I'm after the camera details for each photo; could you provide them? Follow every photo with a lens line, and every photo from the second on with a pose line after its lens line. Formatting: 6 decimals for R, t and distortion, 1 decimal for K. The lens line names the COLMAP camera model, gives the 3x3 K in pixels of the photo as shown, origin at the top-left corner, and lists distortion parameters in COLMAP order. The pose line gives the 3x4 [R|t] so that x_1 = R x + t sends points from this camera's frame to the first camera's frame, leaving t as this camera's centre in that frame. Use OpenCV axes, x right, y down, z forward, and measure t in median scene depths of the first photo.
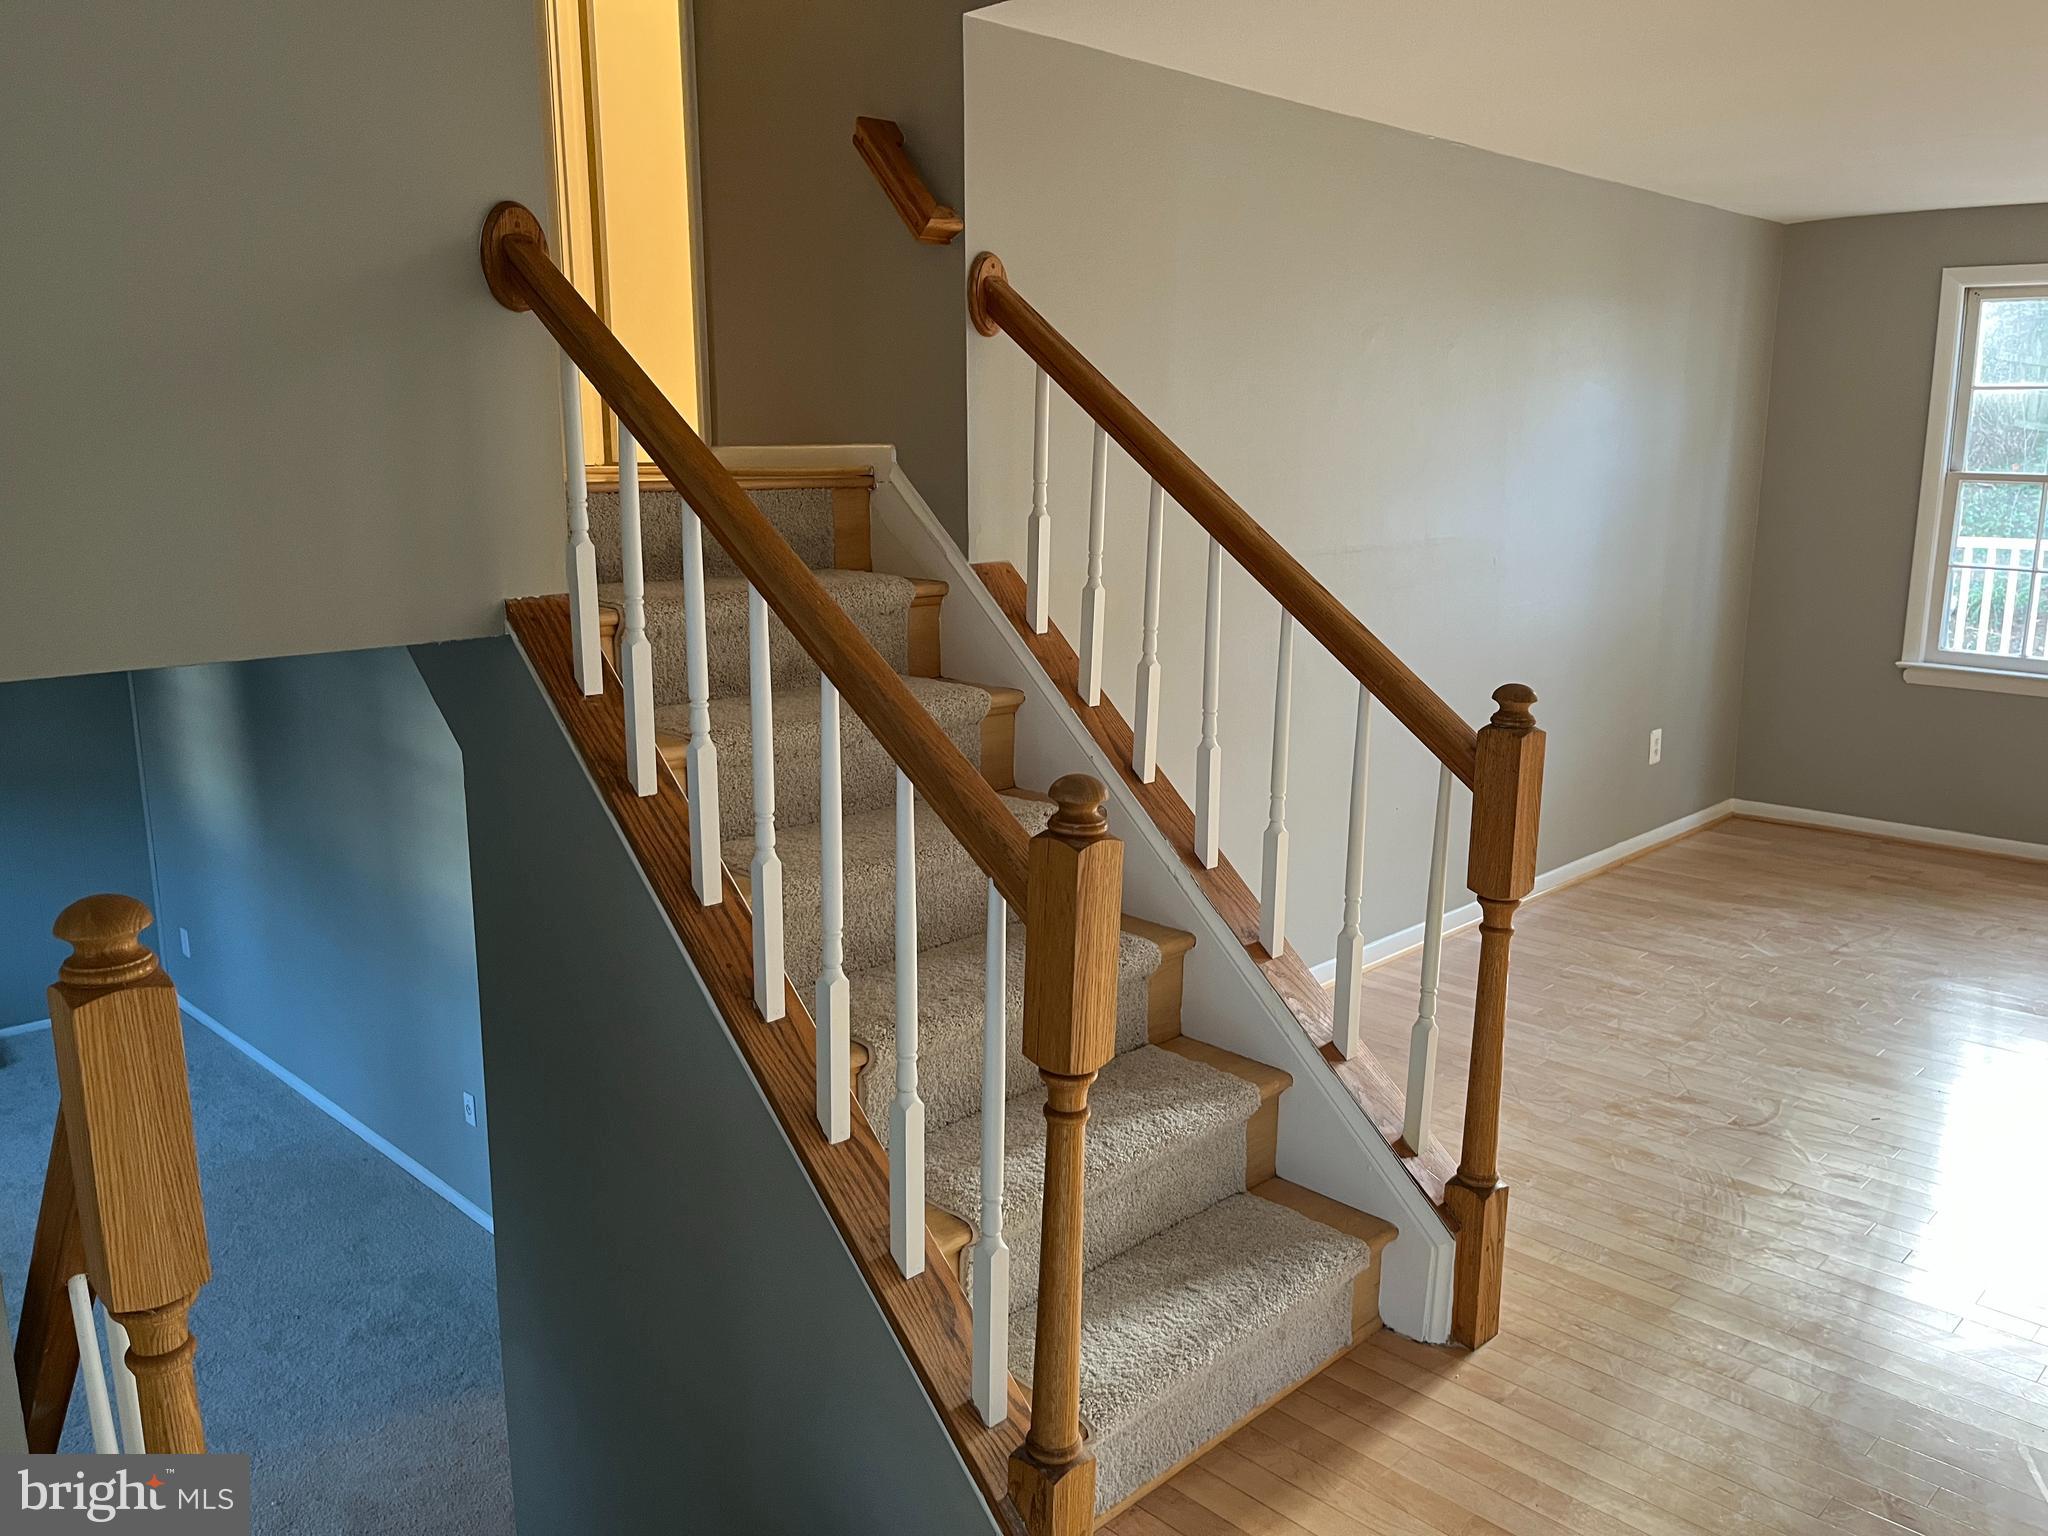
lens RADIAL K [[1538.8, 0, 1023.8], [0, 1538.8, 765.1], [0, 0, 1]] dist [0.044412, -0.080766]
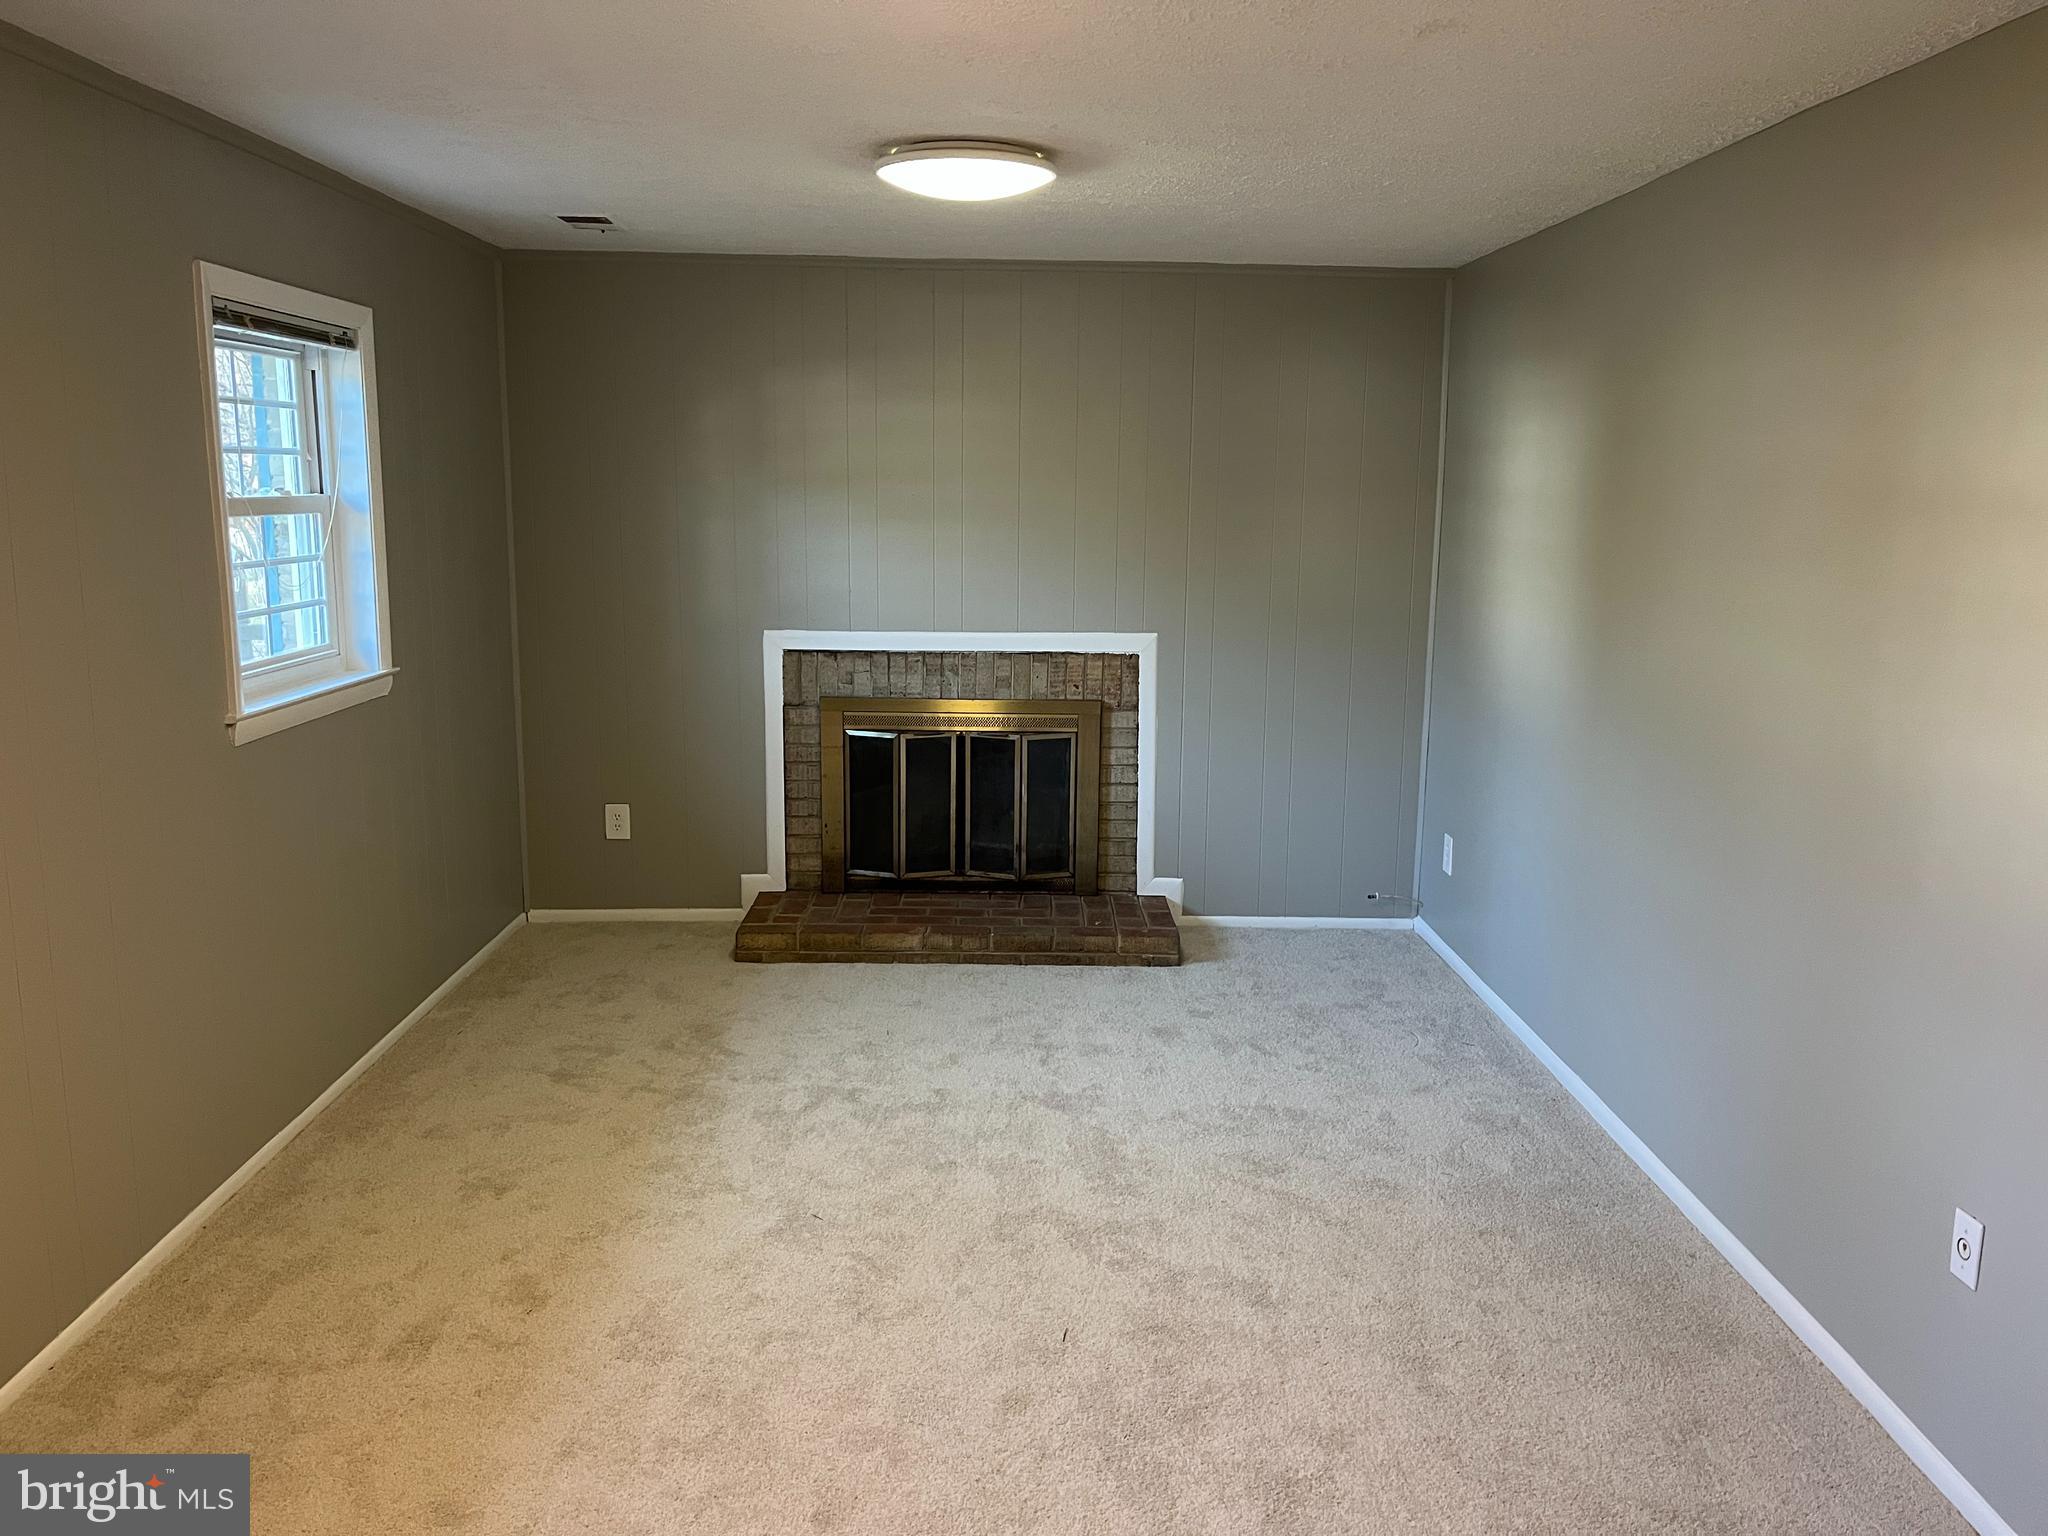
lens RADIAL K [[1538.8, 0, 1041.4], [0, 1538.8, 759.7], [0, 0, 1]] dist [0.044412, -0.080766]
pose [[0.723406, 0.138341, -0.676421, -0.216322], [-0.156443, 0.987082, 0.034567, 0.084782], [0.672465, 0.080815, 0.735704, 0.368539]]
